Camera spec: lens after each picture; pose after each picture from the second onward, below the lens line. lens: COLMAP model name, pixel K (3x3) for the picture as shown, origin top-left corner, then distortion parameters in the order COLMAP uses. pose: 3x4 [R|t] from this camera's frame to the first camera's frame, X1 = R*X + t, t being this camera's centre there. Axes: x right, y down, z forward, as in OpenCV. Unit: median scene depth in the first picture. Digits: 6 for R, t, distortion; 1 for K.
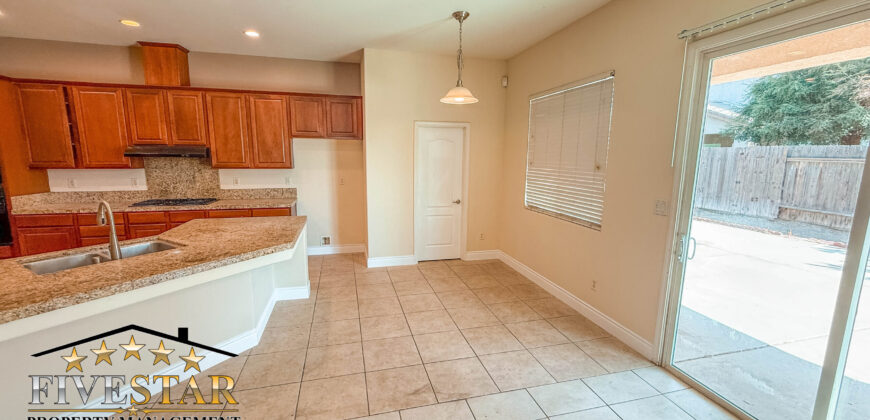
lens RADIAL K [[347.5, 0, 433.1], [0, 347.5, 210.3], [0, 0, 1]] dist [0.000028, 0.000208]
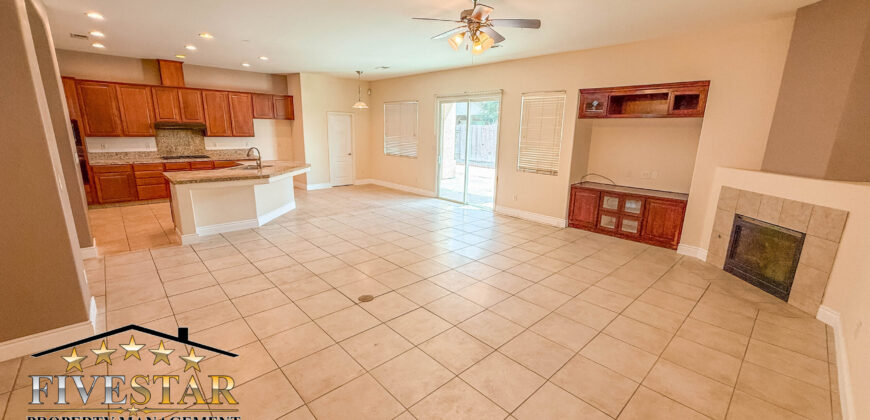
lens RADIAL K [[347.5, 0, 433.1], [0, 347.5, 210.3], [0, 0, 1]] dist [0.000028, 0.000208]
pose [[0.879610, -0.101670, 0.464704, -0.505634], [0.064161, 0.993323, 0.095879, 0.146213], [-0.471349, -0.054520, 0.880260, -1.044216]]
